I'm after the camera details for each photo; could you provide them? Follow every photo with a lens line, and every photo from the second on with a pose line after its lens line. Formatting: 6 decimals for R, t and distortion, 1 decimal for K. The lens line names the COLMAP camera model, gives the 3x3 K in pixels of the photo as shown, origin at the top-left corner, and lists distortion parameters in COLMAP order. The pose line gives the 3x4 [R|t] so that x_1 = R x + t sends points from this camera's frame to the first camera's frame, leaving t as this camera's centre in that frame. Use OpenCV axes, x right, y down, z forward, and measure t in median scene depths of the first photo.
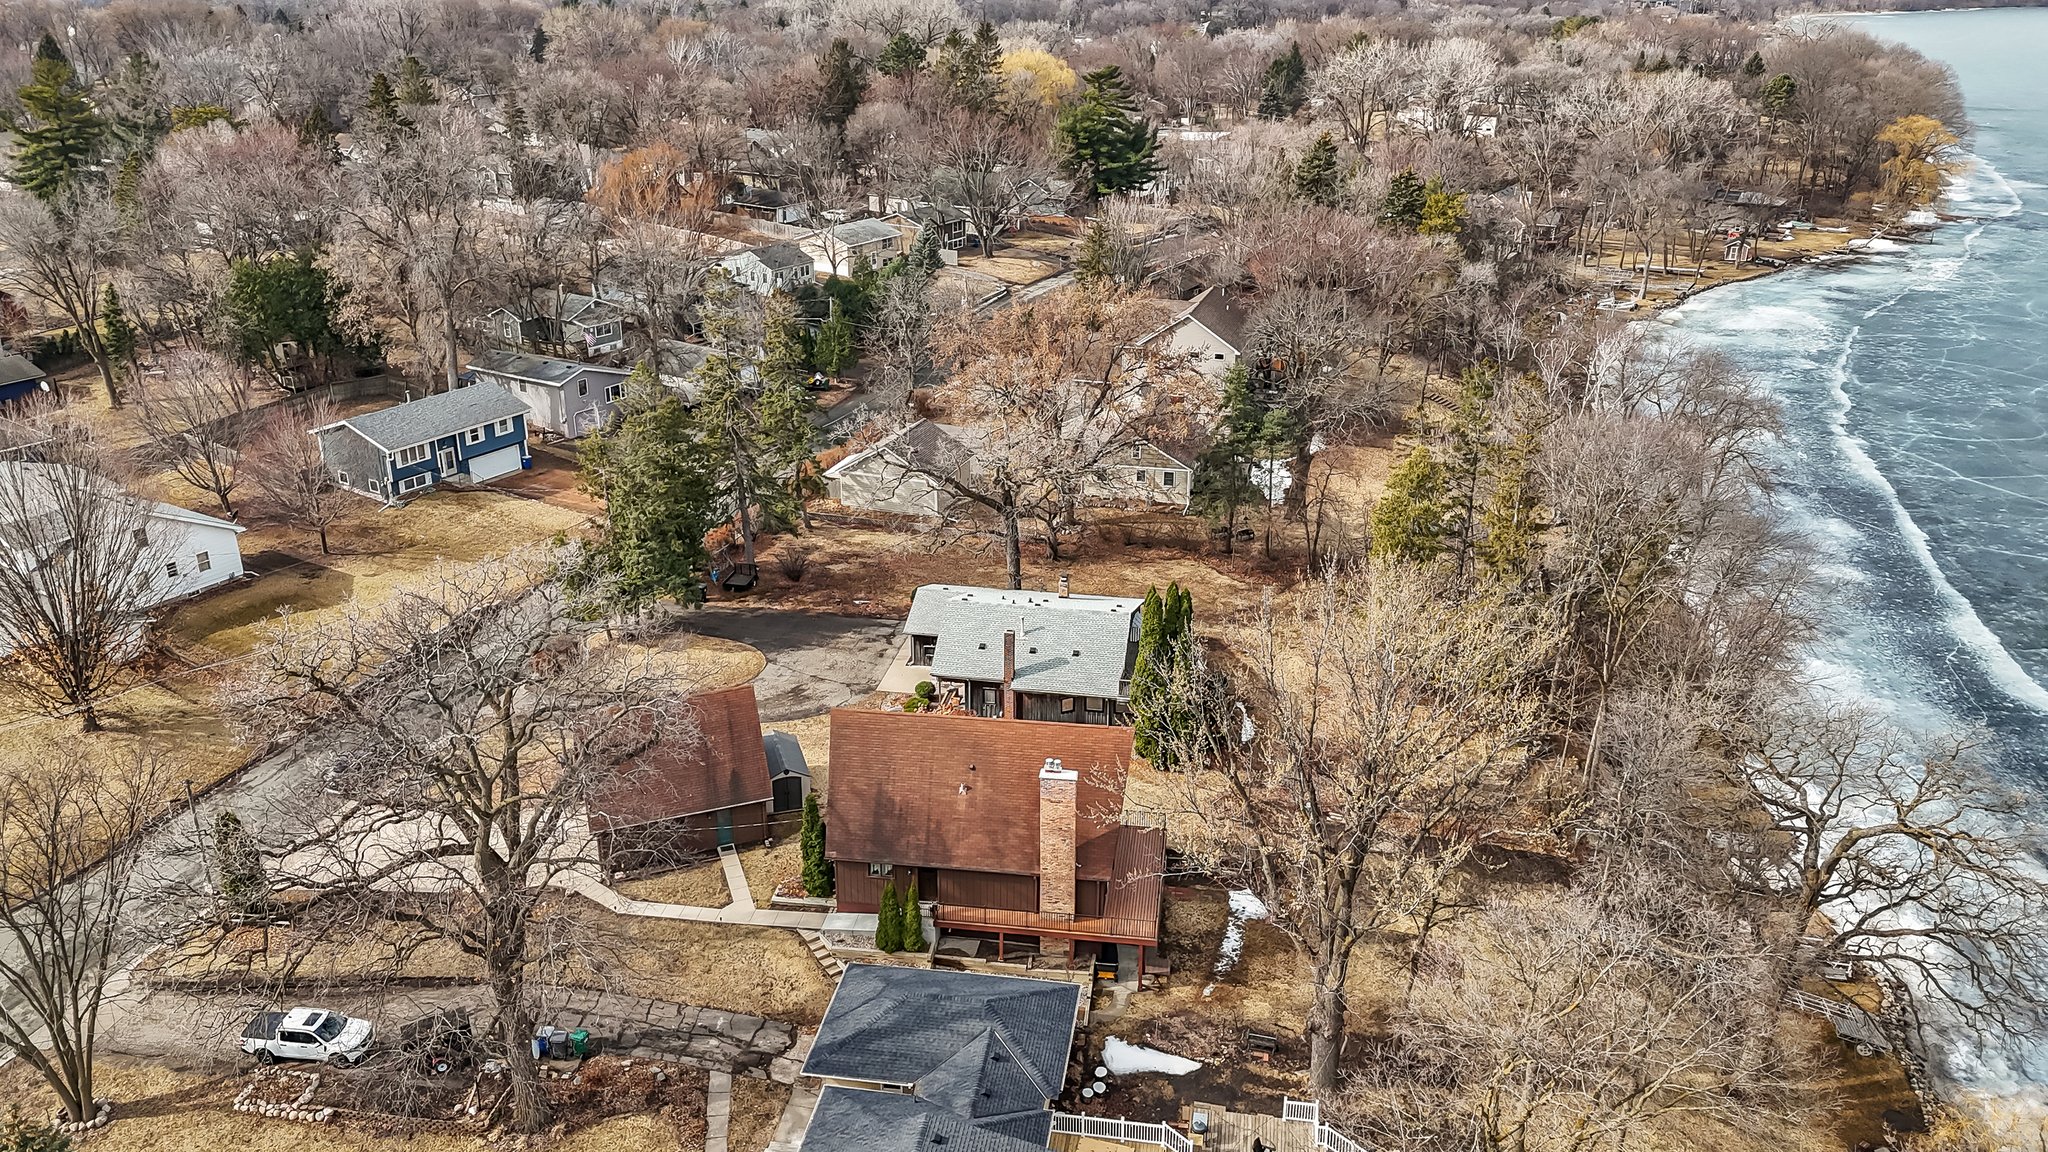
lens RADIAL K [[1527.8, 0, 1020.8], [0, 1527.8, 573.4], [0, 0, 1]] dist [0.075758, -0.067764]
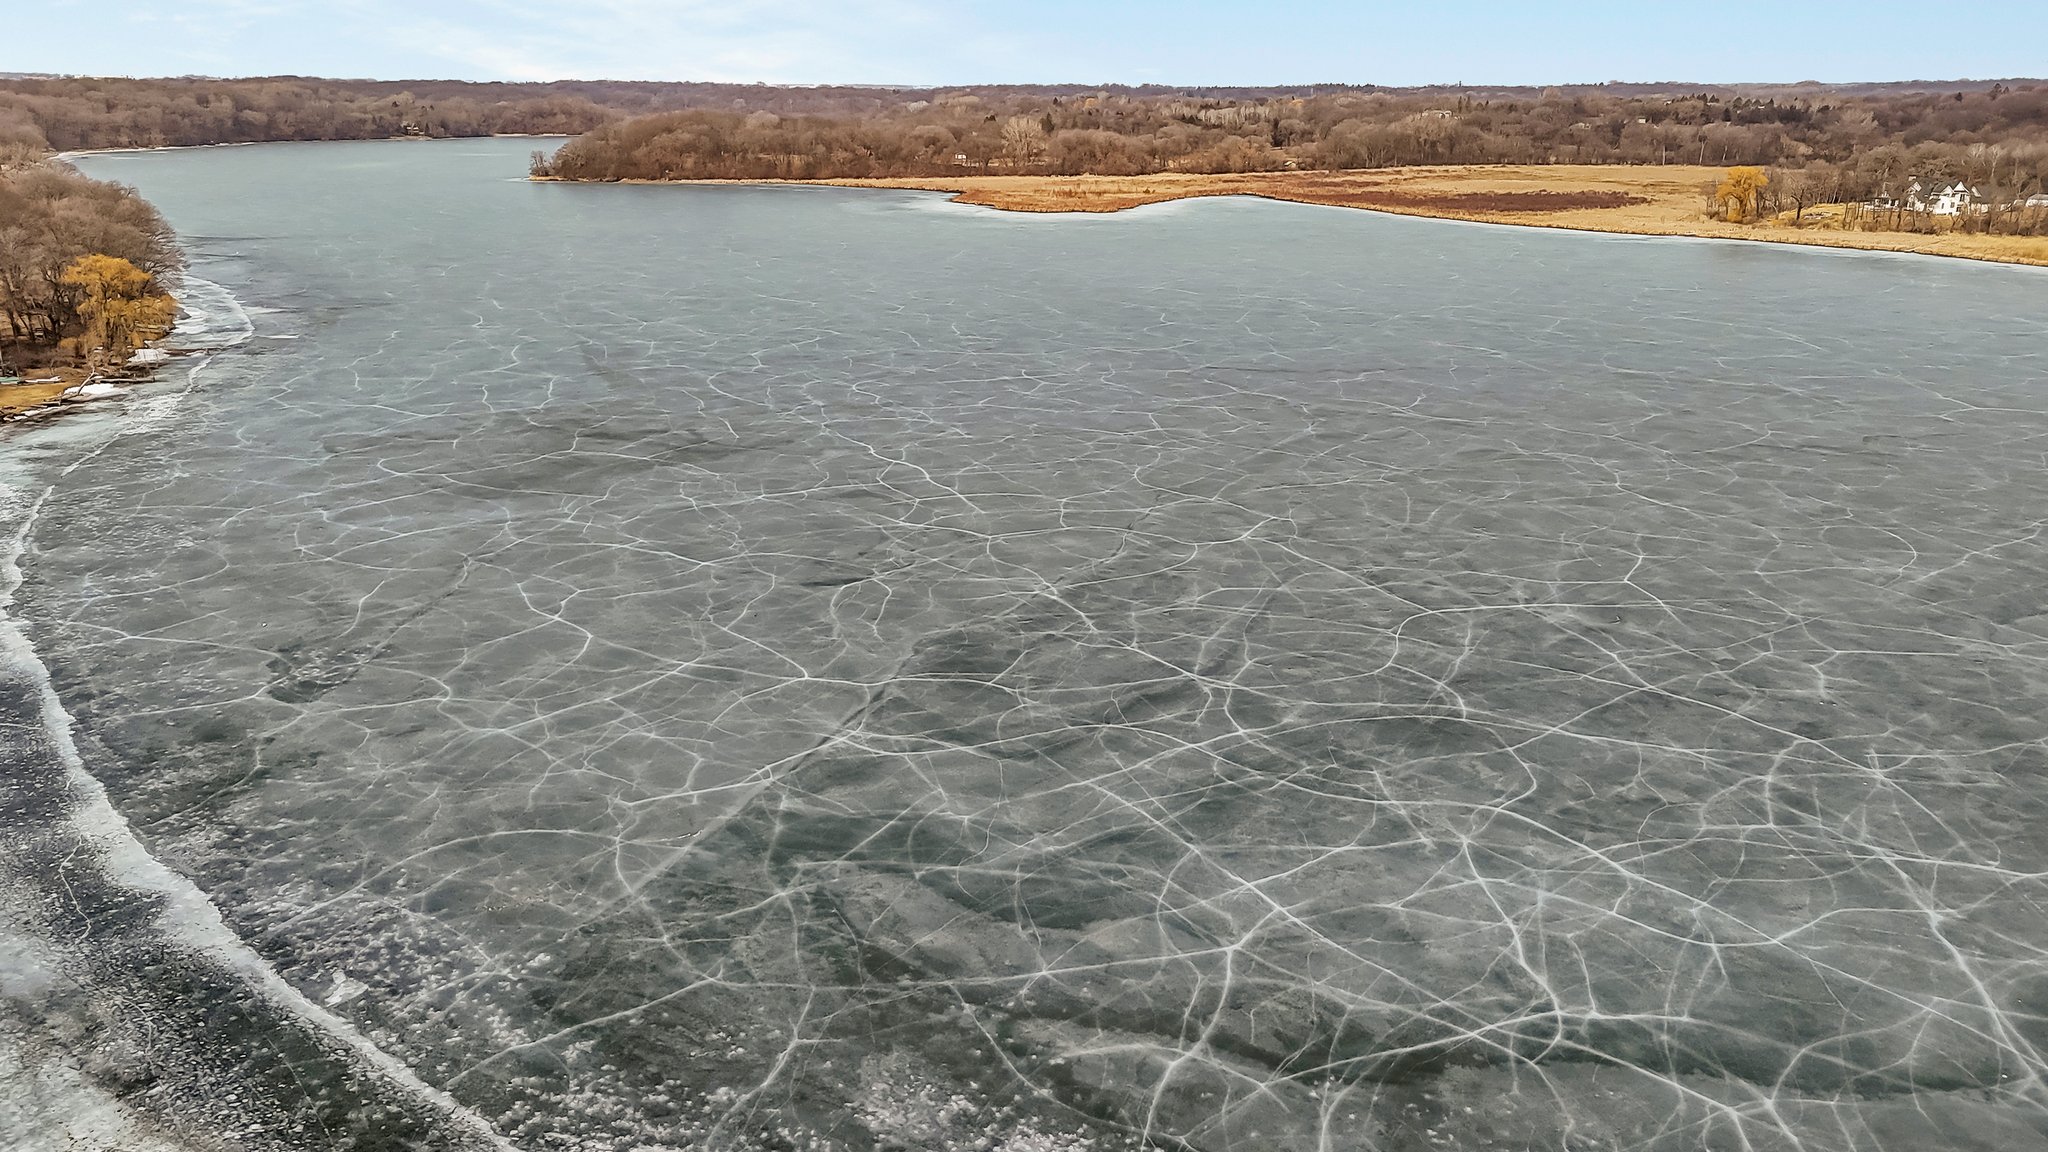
lens RADIAL K [[1527.8, 0, 1020.8], [0, 1527.8, 573.4], [0, 0, 1]] dist [0.075758, -0.067764]
pose [[0.599607, -0.239370, 0.763658, 0.226939], [0.297894, 0.952408, 0.064634, 0.001101], [-0.742786, 0.188734, 0.642378, -0.004527]]
